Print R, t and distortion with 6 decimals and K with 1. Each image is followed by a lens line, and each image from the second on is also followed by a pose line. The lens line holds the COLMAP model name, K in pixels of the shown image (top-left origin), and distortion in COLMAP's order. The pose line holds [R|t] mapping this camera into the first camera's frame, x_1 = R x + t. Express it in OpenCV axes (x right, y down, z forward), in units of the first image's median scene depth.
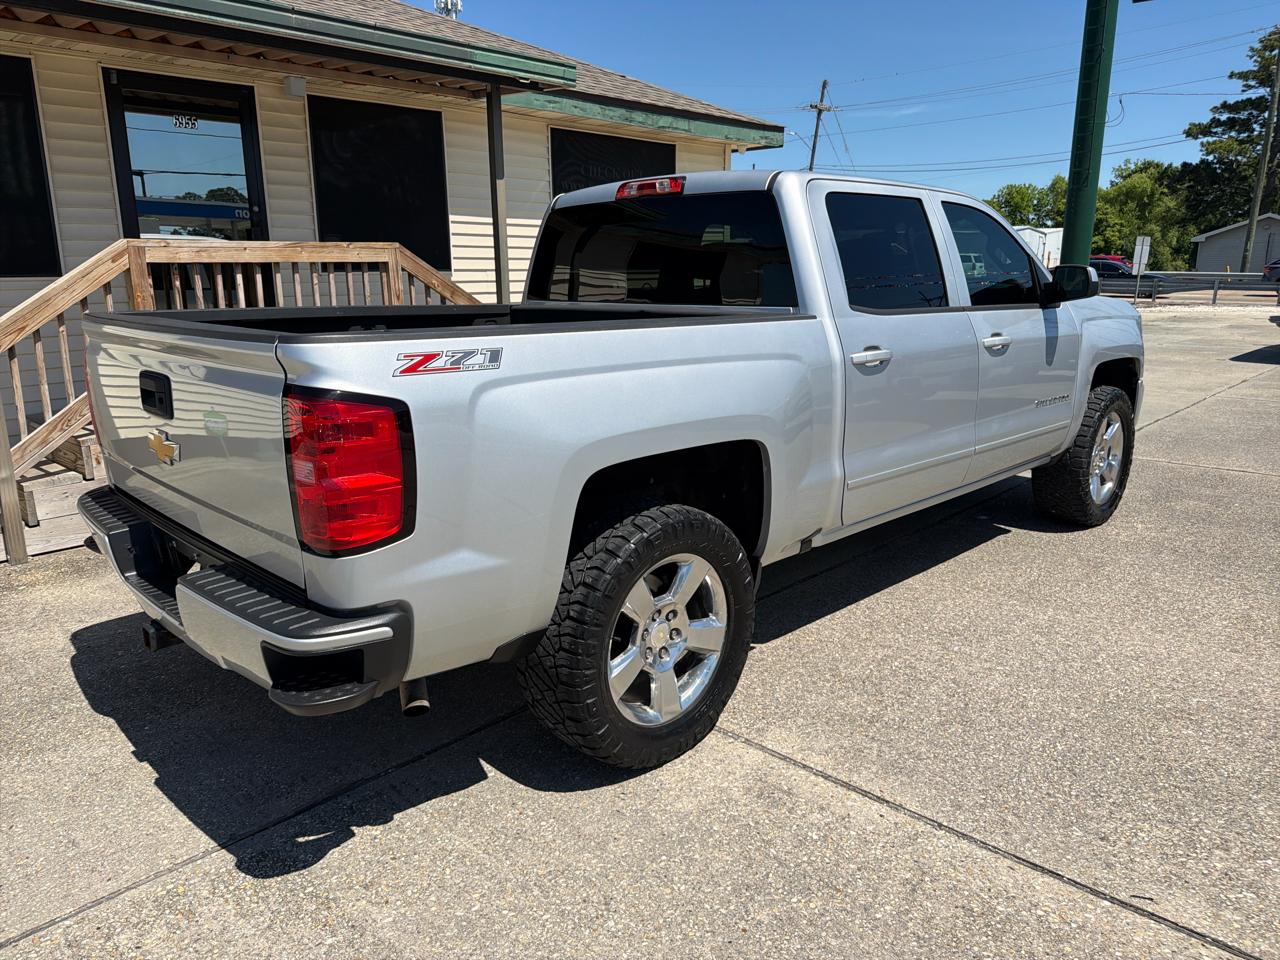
lens RADIAL K [[913.6, 0, 636.9], [0, 913.6, 477.1], [0, 0, 1]] dist [0.004292, -0.009929]
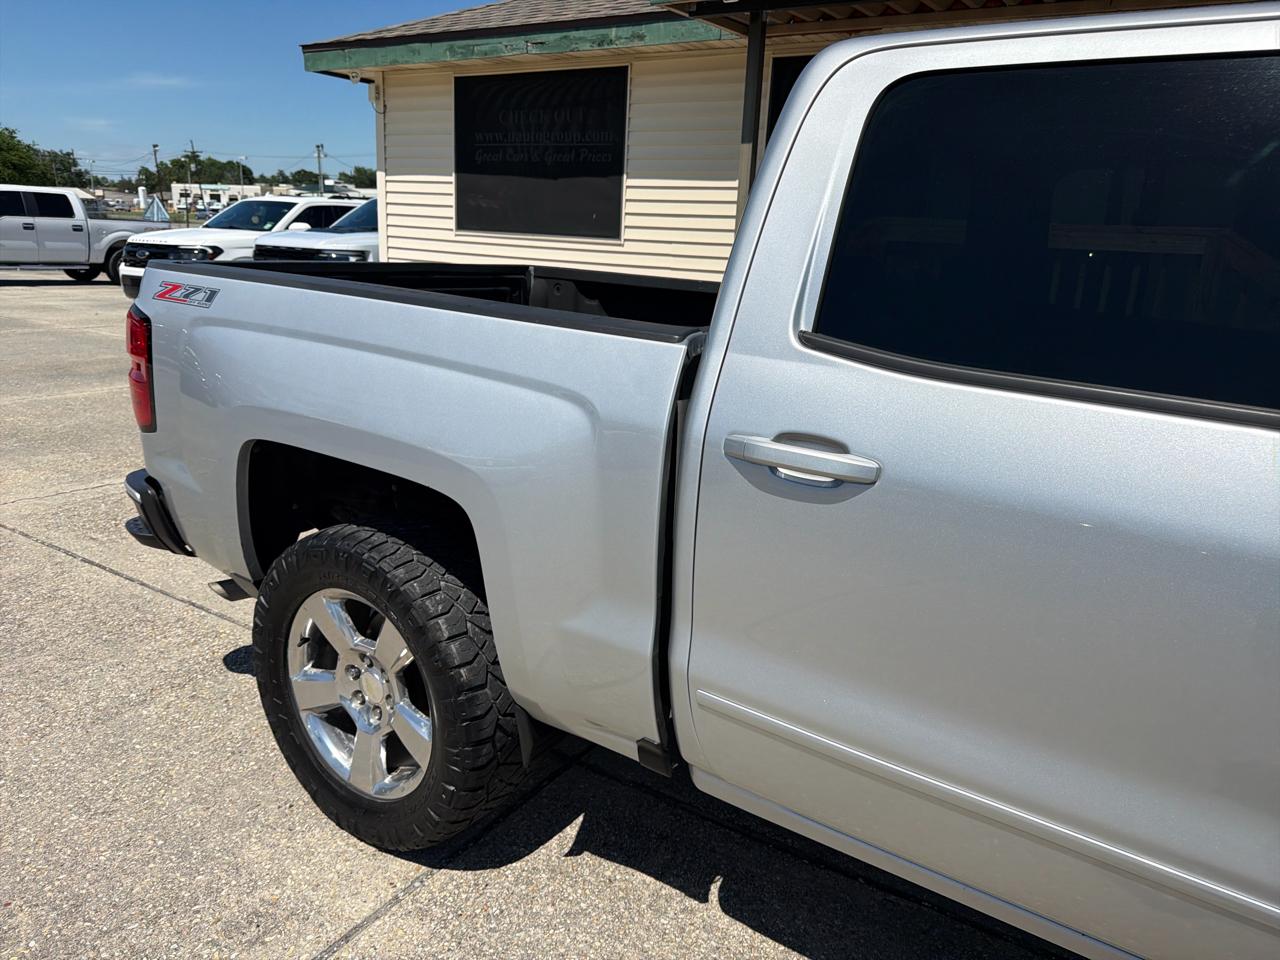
lens RADIAL K [[920.0, 0, 625.8], [0, 920.0, 482.7], [0, 0, 1]] dist [0.039738, -0.044293]
pose [[0.175136, 0.271290, -0.946430, 0.689764], [-0.271848, 0.937241, 0.218351, -0.203160], [0.946269, 0.219044, 0.237894, 0.860283]]
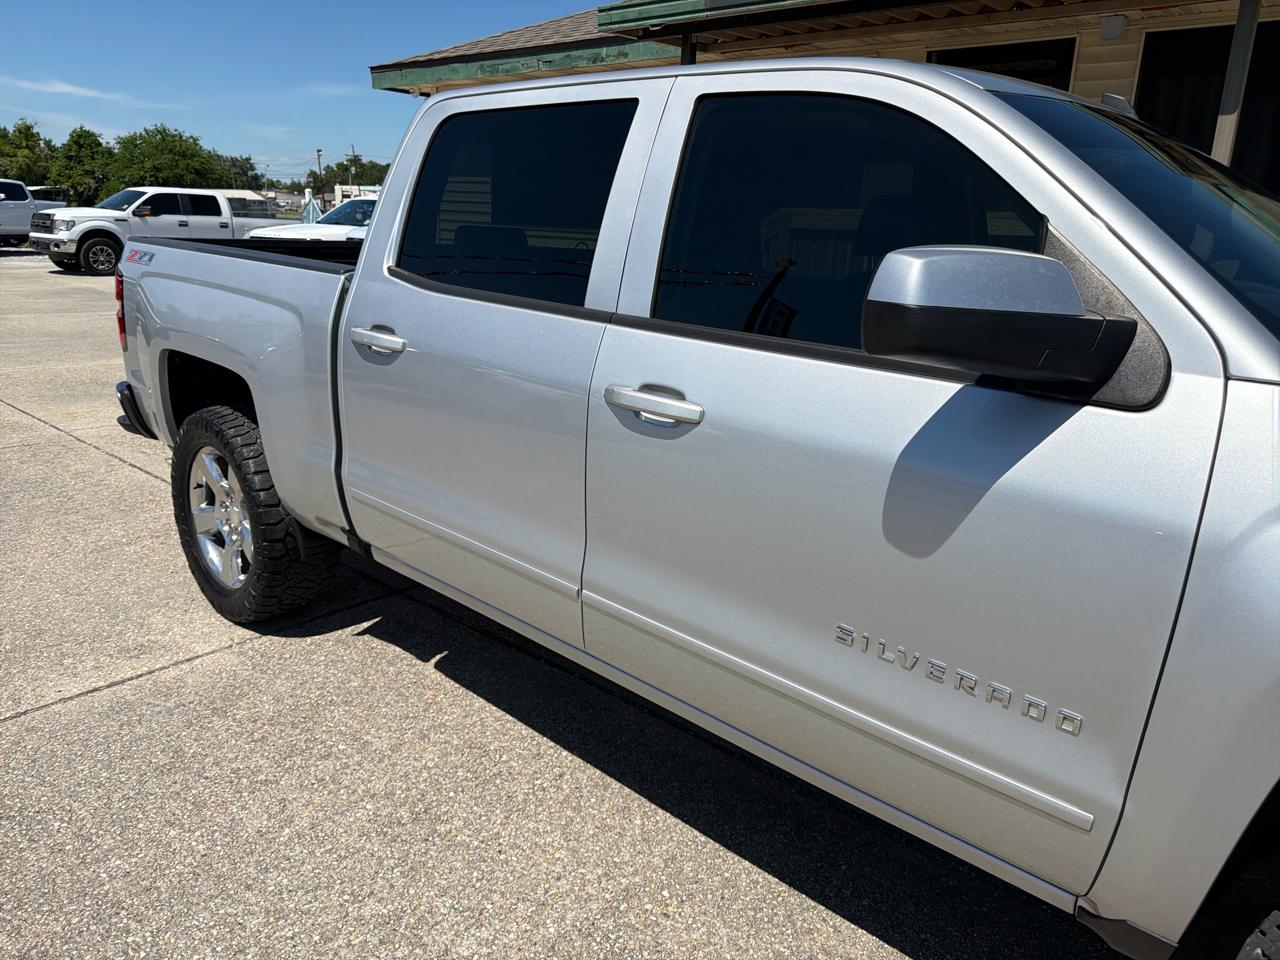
lens RADIAL K [[913.6, 0, 636.9], [0, 913.6, 477.1], [0, 0, 1]] dist [0.004292, -0.009929]
pose [[0.040262, 0.274921, -0.960623, 1.053417], [-0.271851, 0.928150, 0.254234, -0.286735], [0.961497, 0.250910, 0.112106, 1.202283]]
